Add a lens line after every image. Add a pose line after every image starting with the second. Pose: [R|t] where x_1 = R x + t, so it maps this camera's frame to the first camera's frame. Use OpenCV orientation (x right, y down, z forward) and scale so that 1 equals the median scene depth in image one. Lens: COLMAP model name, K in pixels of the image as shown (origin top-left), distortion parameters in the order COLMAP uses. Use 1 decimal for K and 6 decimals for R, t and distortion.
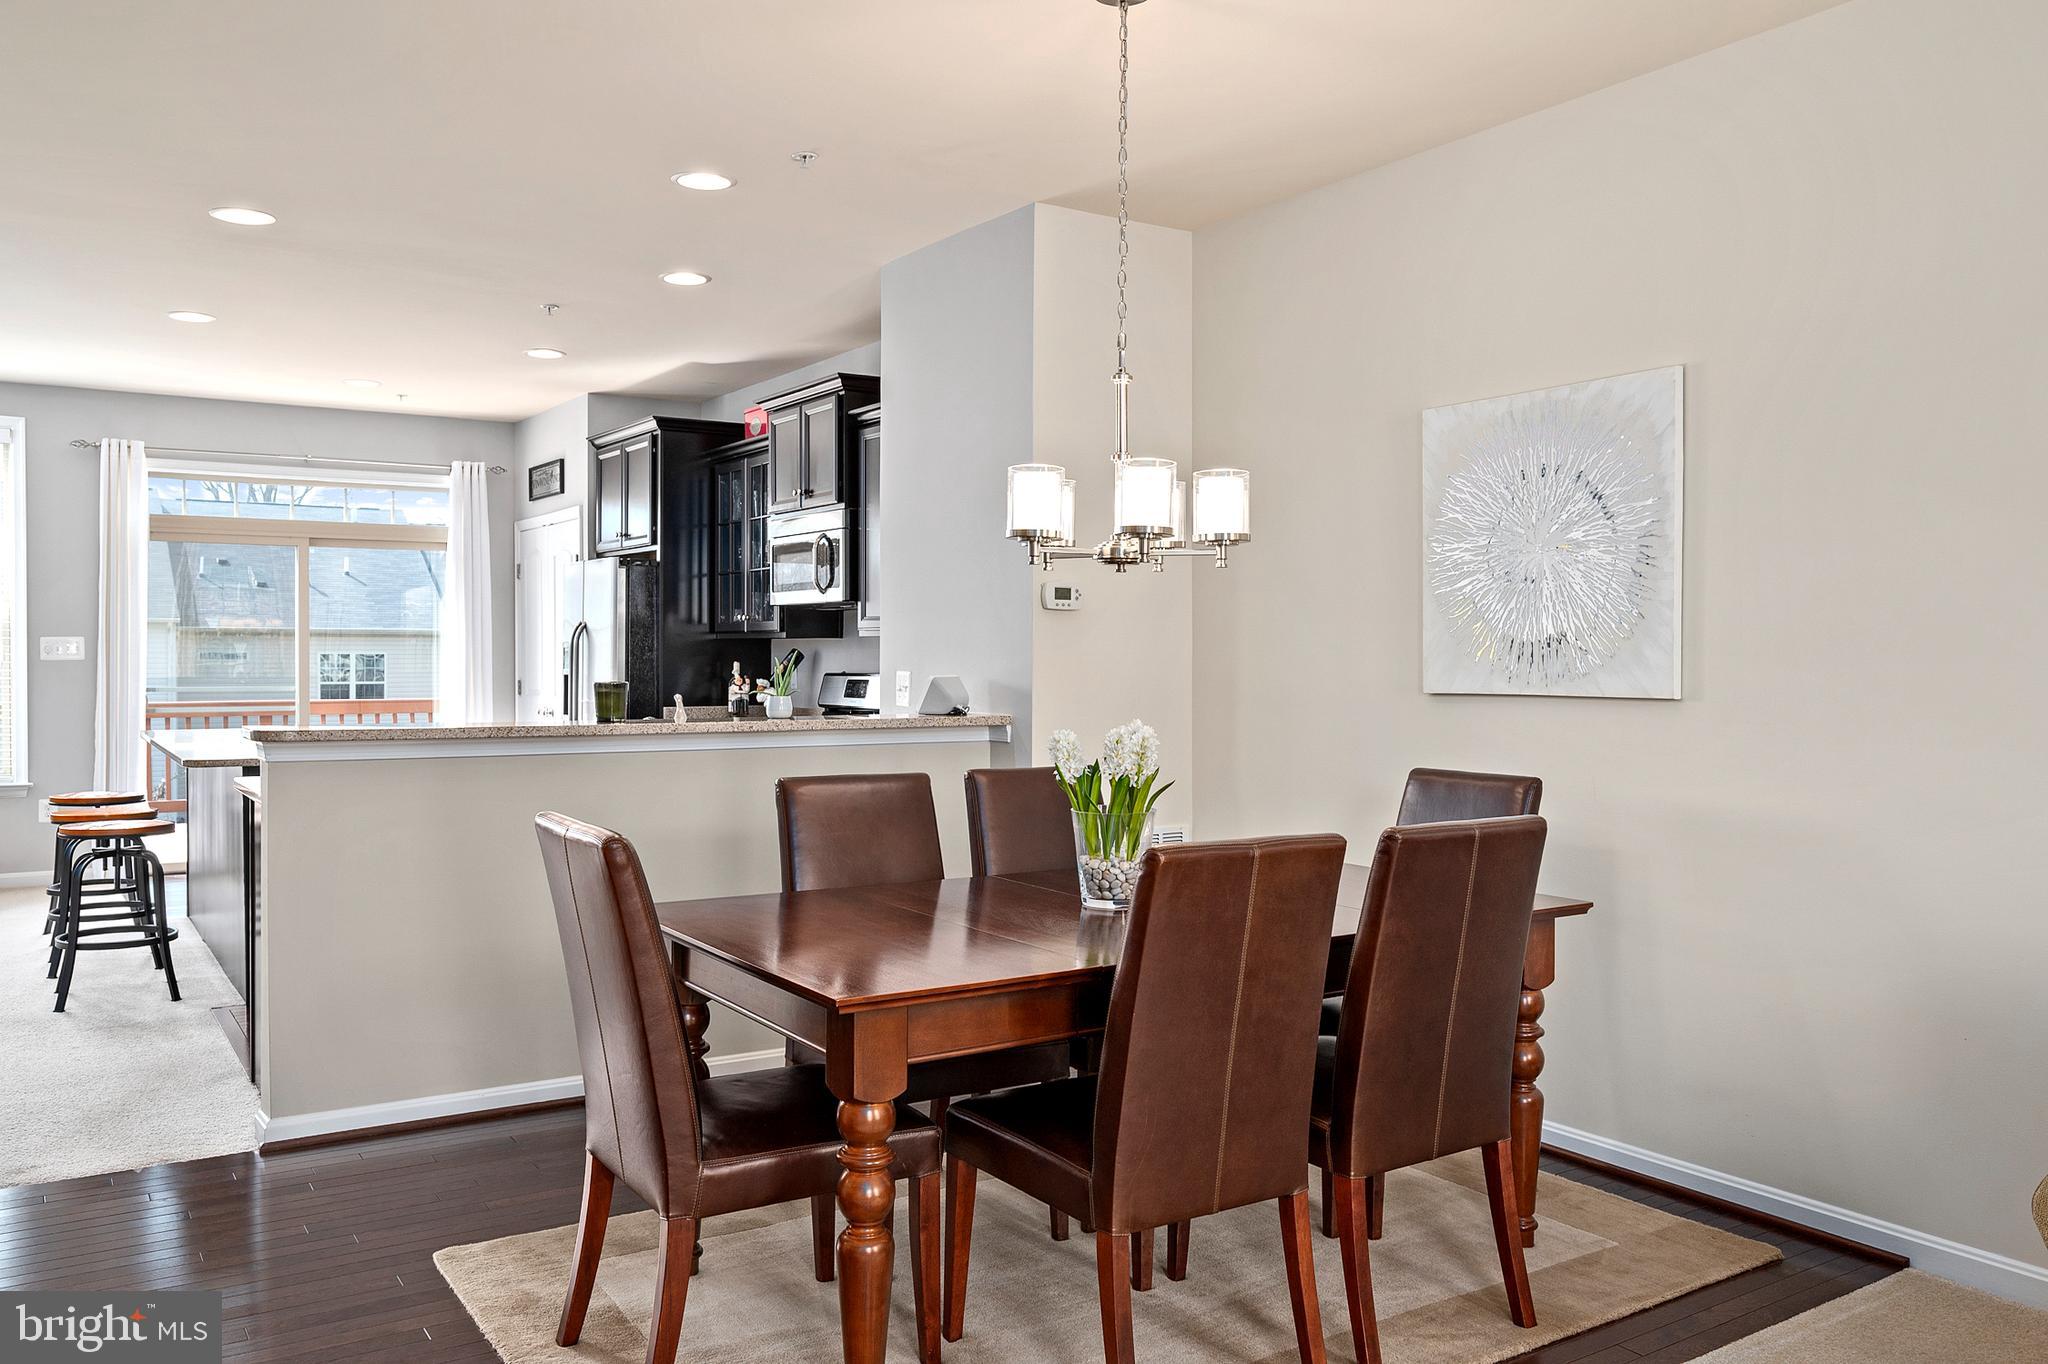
lens RADIAL K [[1572.9, 0, 1015.8], [0, 1572.9, 674.2], [0, 0, 1]] dist [-0.002928, -0.002994]
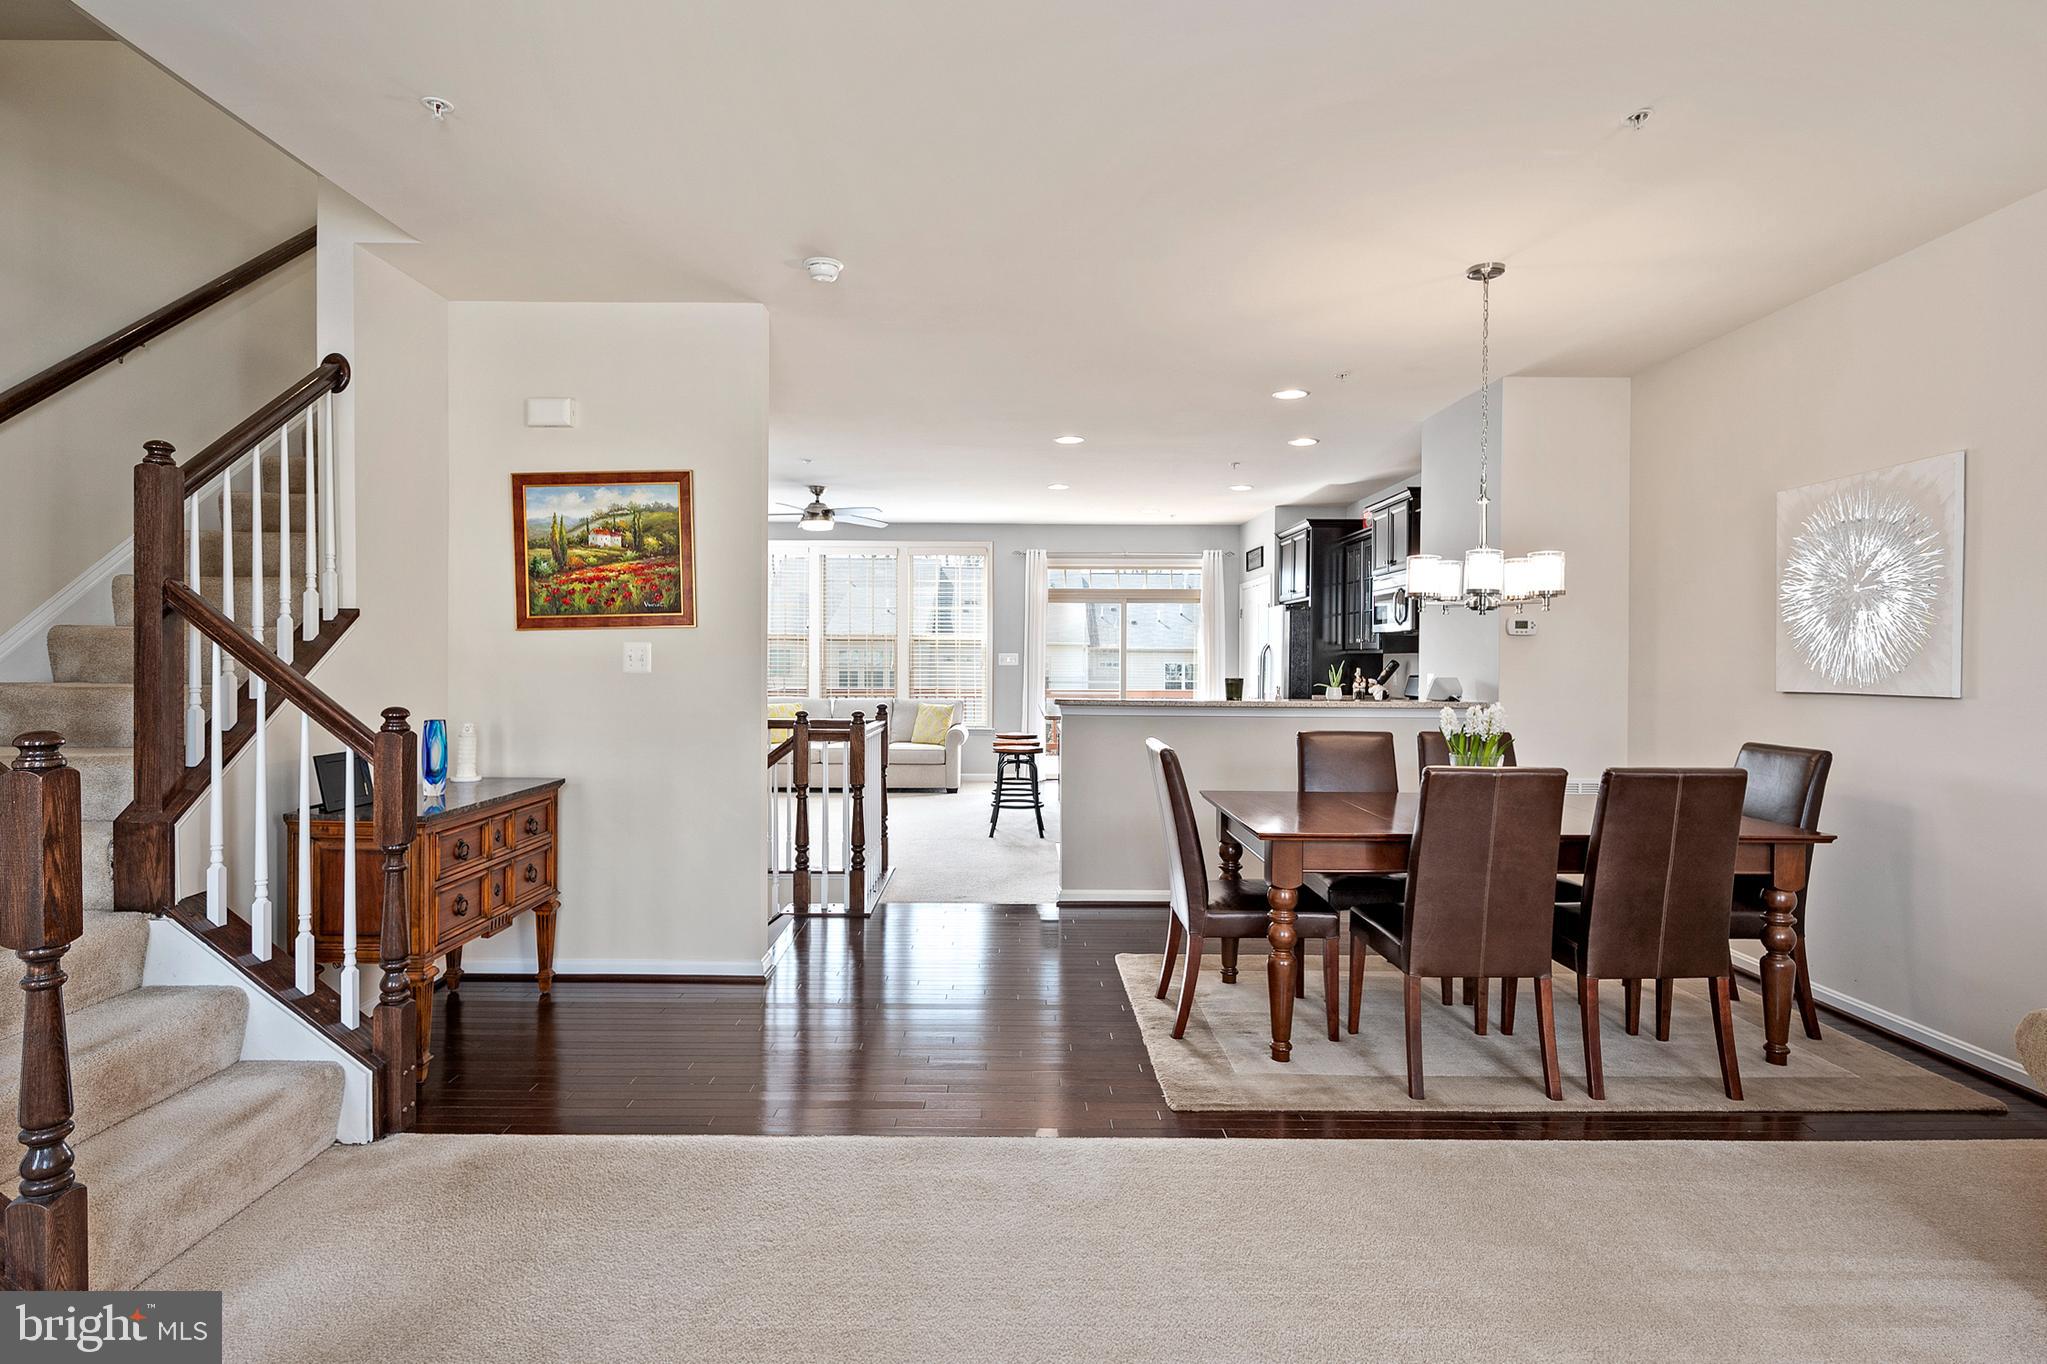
lens RADIAL K [[1049.7, 0, 1015.3], [0, 1049.7, 675.7], [0, 0, 1]] dist [0.005290, 0.000834]
pose [[0.843011, 0.008943, -0.537822, 0.150153], [-0.009133, 0.999956, 0.002312, 0.001615], [0.537819, 0.002963, 0.843055, -0.134953]]
